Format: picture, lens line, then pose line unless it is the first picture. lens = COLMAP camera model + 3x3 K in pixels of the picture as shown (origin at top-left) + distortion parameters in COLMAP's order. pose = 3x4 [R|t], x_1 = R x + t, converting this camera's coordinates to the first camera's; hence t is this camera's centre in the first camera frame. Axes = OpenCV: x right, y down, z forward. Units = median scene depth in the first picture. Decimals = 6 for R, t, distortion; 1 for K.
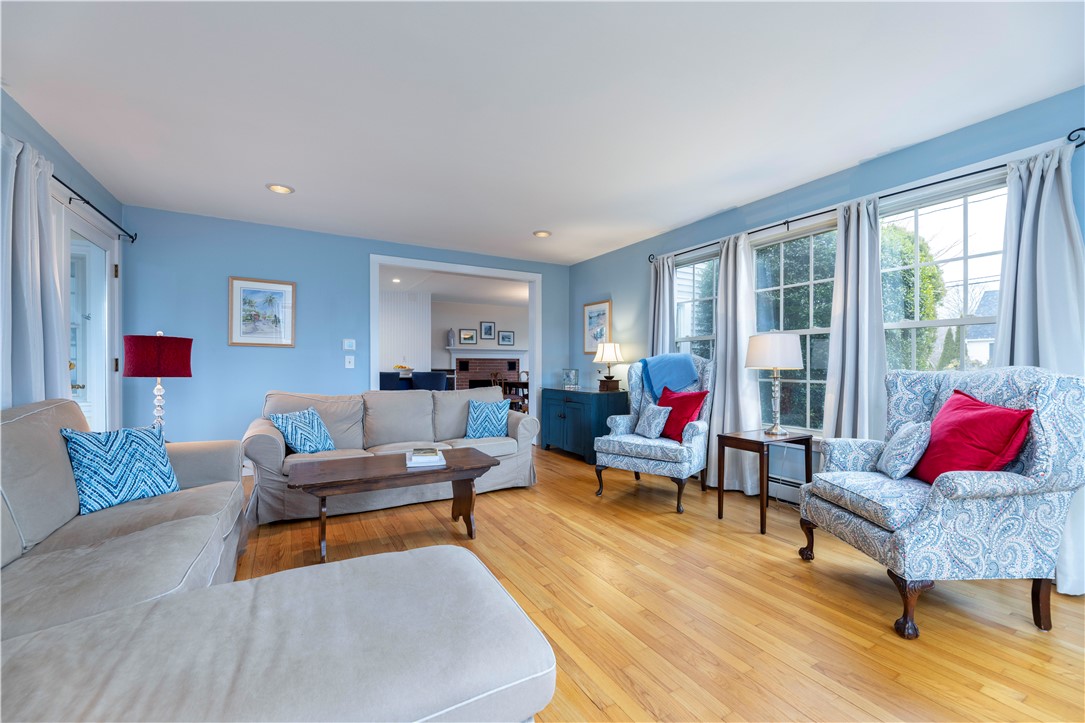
lens RADIAL K [[441.9, 0, 545.3], [0, 441.9, 368.3], [0, 0, 1]] dist [0.004111, -0.000006]
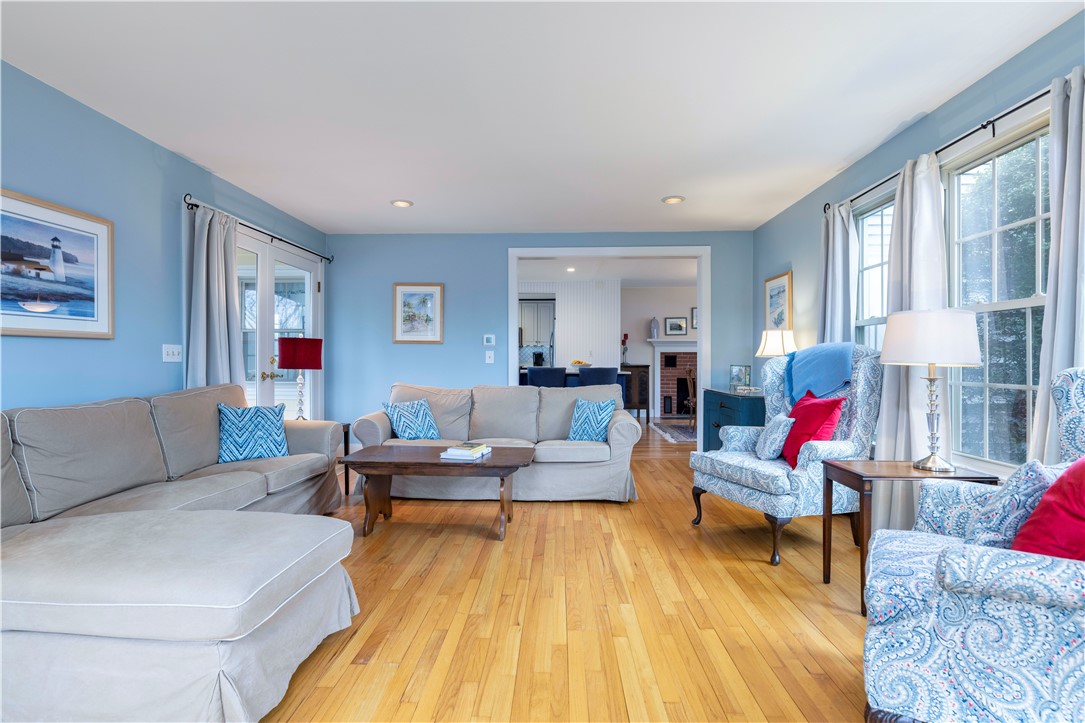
lens RADIAL K [[522.4, 0, 539.1], [0, 522.4, 362.8], [0, 0, 1]] dist [0.000120, 0.000825]
pose [[0.843612, 0.002693, -0.536947, 0.411507], [-0.004194, 0.999990, -0.001574, 0.000462], [0.536937, 0.003579, 0.843615, 0.067020]]
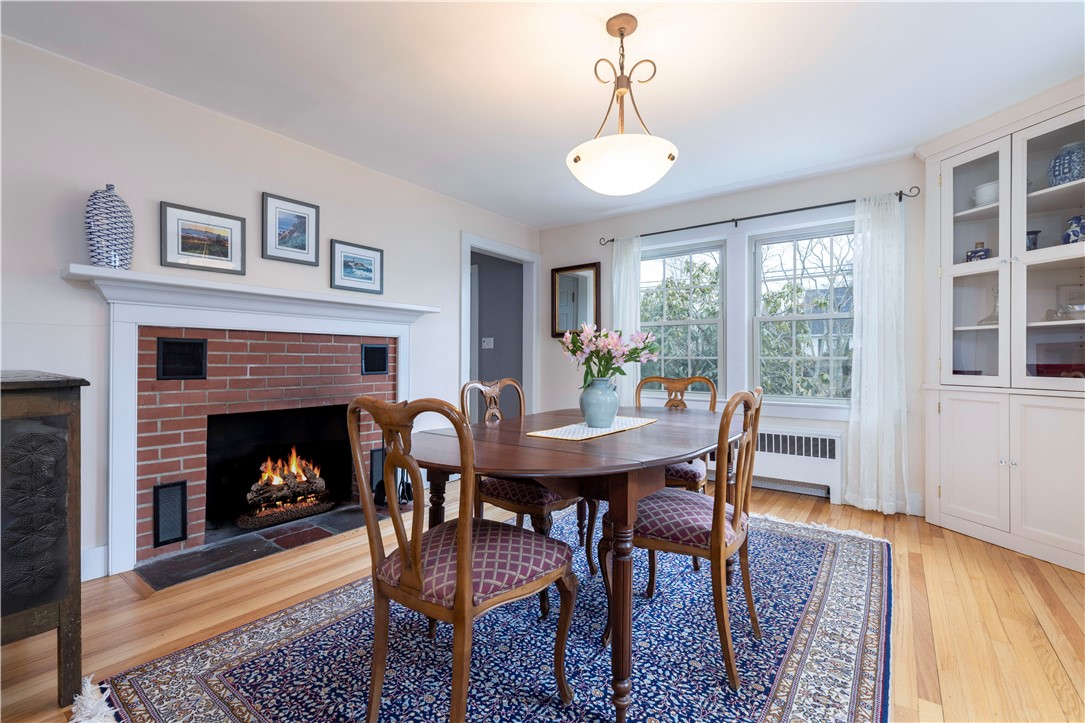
lens RADIAL K [[482.4, 0, 542.6], [0, 482.4, 357.8], [0, 0, 1]] dist [-0.003421, -0.000411]
pose [[0.917972, 0.007031, 0.396583, -0.315861], [-0.003021, 0.999938, -0.010734, -0.010597], [-0.396633, 0.008656, 0.917936, 1.997553]]
